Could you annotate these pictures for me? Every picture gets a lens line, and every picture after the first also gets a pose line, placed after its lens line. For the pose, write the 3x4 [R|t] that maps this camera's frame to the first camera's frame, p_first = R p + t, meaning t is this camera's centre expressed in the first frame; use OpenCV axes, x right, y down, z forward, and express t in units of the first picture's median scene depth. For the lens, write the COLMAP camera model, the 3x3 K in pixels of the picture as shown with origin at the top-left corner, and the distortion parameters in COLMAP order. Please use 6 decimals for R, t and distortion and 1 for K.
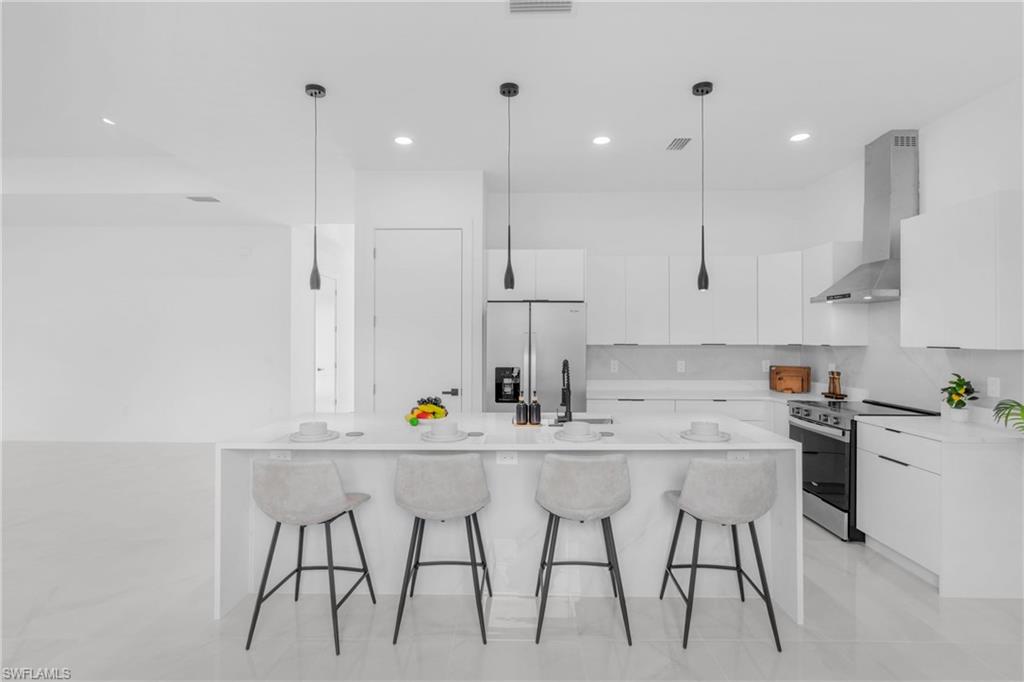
lens RADIAL K [[507.0, 0, 512.0], [0, 507.0, 341.0], [0, 0, 1]] dist [0.004184, 0.001389]
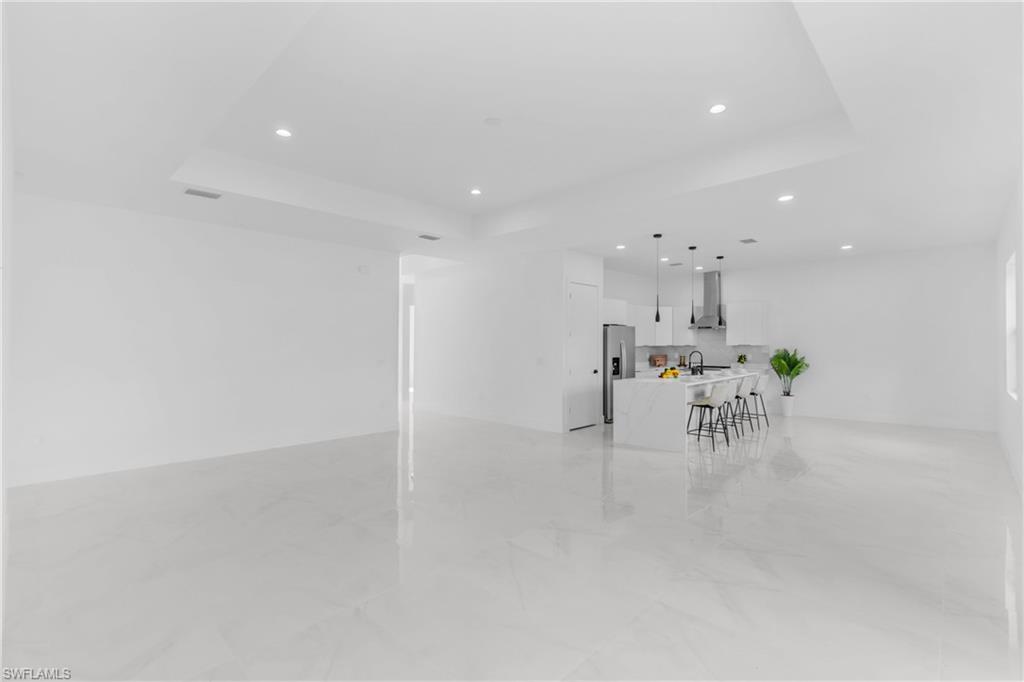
lens RADIAL K [[473.3, 0, 524.9], [0, 473.3, 344.8], [0, 0, 1]] dist [0.001801, 0.000509]
pose [[0.667674, -0.004727, 0.744439, -1.688749], [0.011883, 0.999920, -0.004309, 0.005498], [-0.744359, 0.011723, 0.667677, 0.011411]]
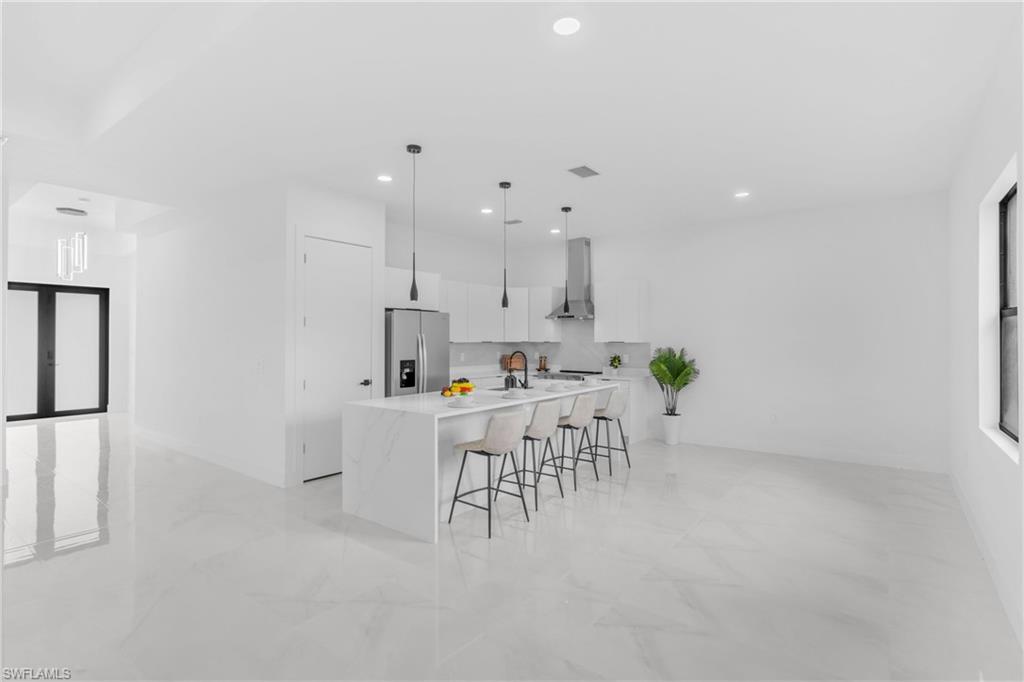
lens RADIAL K [[507.0, 0, 512.0], [0, 507.0, 341.0], [0, 0, 1]] dist [0.004184, 0.001389]
pose [[0.593968, -0.003545, 0.804481, -0.915128], [0.004380, 0.999990, 0.001172, 0.002793], [-0.804477, 0.002828, 0.593977, 0.012407]]
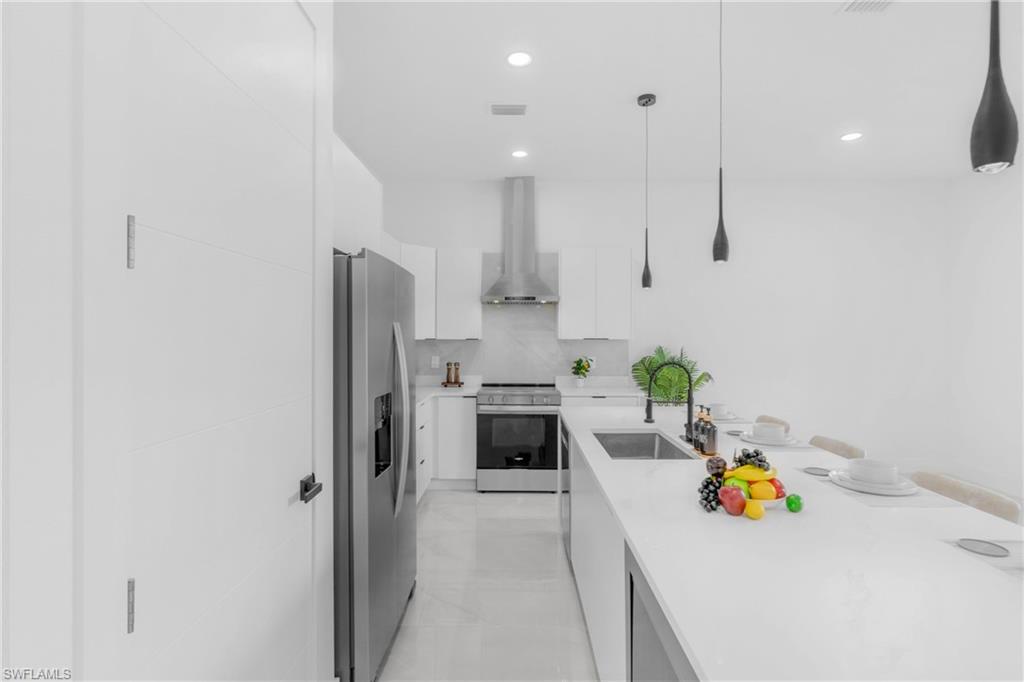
lens RADIAL K [[507.0, 0, 512.0], [0, 507.0, 341.0], [0, 0, 1]] dist [0.004184, 0.001389]
pose [[0.016658, -0.013366, 0.999772, -0.507013], [0.007139, 0.999887, 0.013248, -0.002043], [-0.999836, 0.006916, 0.016752, 0.873756]]
